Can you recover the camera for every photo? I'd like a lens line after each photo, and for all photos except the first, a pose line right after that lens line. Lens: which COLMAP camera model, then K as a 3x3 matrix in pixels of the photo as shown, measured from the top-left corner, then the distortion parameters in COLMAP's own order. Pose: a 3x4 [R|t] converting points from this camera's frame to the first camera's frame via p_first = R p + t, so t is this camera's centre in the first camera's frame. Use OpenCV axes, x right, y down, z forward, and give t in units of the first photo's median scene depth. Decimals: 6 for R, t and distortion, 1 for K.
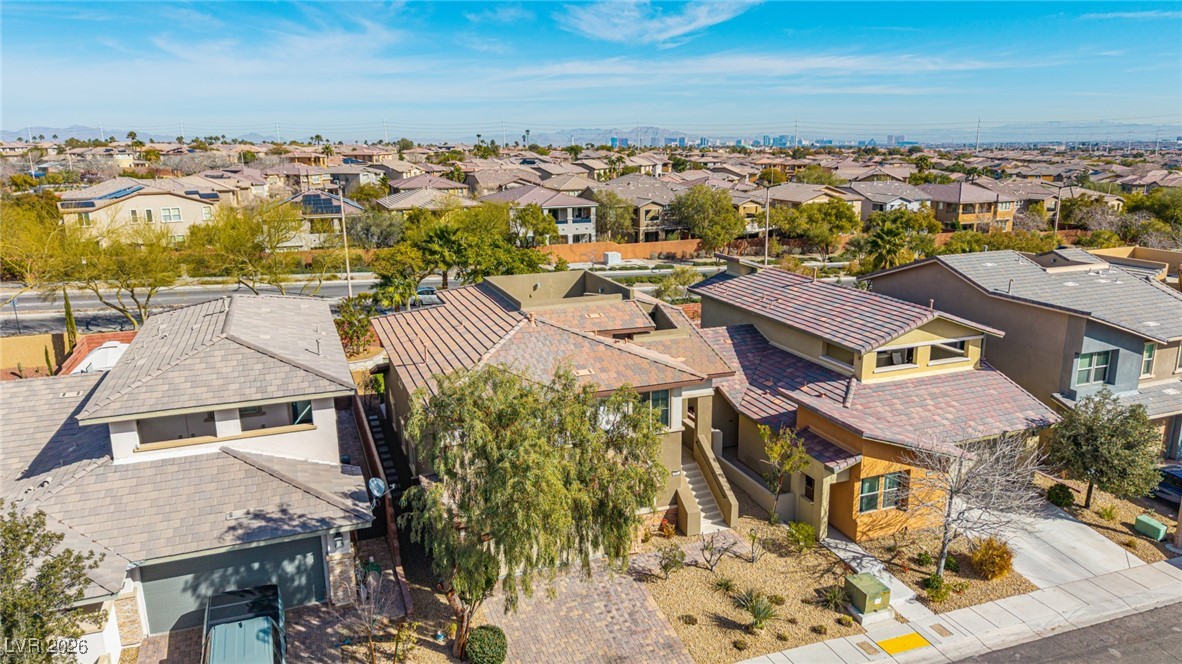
lens RADIAL K [[822.9, 0, 591.0], [0, 822.9, 332.0], [0, 0, 1]] dist [0.006814, -0.003161]
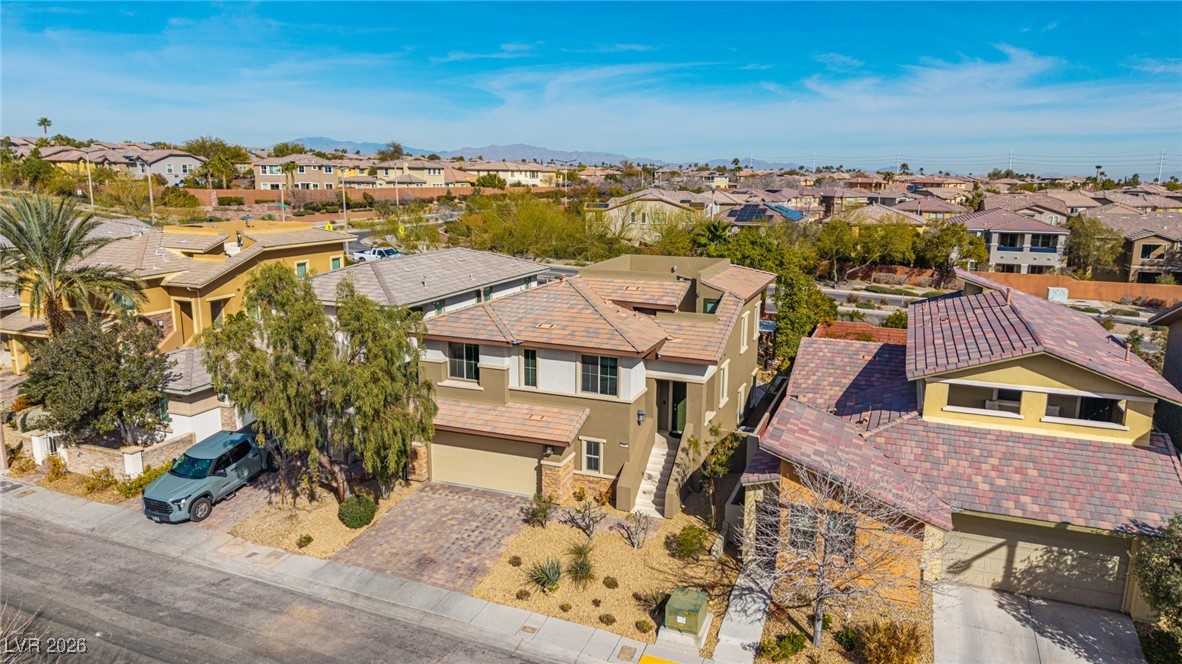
lens RADIAL K [[788.4, 0, 588.5], [0, 788.4, 330.4], [0, 0, 1]] dist [0.067757, -0.065918]
pose [[0.739930, 0.150044, -0.655736, 0.200853], [-0.172295, 0.984562, 0.030867, 0.003361], [0.650244, 0.090140, 0.754359, 0.068714]]
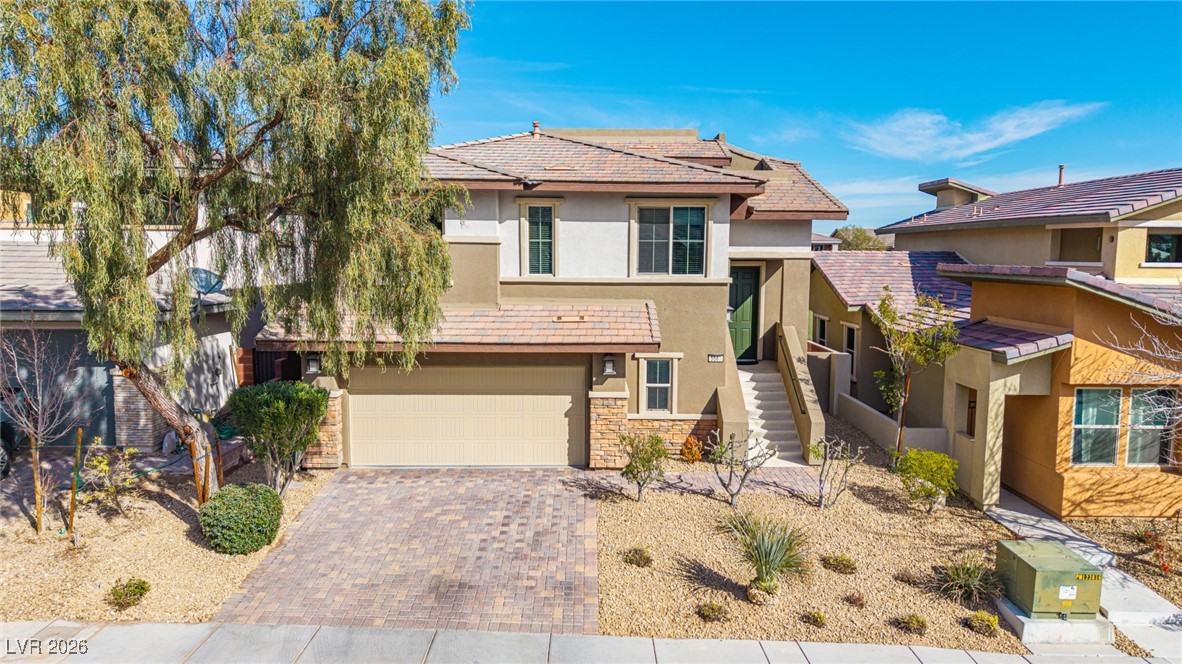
lens RADIAL K [[798.9, 0, 593.7], [0, 798.9, 341.0], [0, 0, 1]] dist [0.072634, -0.068123]
pose [[0.937501, 0.057130, -0.343261, 0.064576], [-0.099024, 0.989447, -0.105776, 0.067629], [0.333596, 0.133156, 0.933265, 0.125905]]
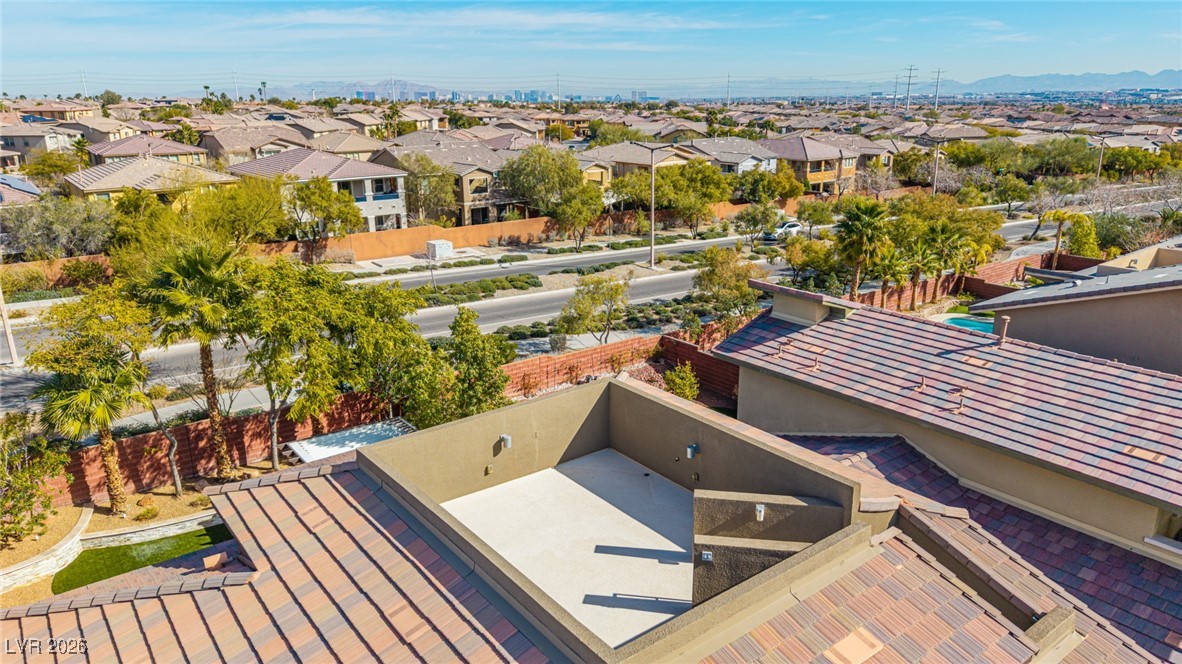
lens RADIAL K [[814.8, 0, 616.7], [0, 814.8, 314.4], [0, 0, 1]] dist [0.039641, -0.083229]
pose [[0.948652, -0.078938, 0.306315, -0.048149], [0.068746, 0.996666, 0.043937, -0.048715], [-0.308762, -0.020622, 0.950916, 0.238564]]
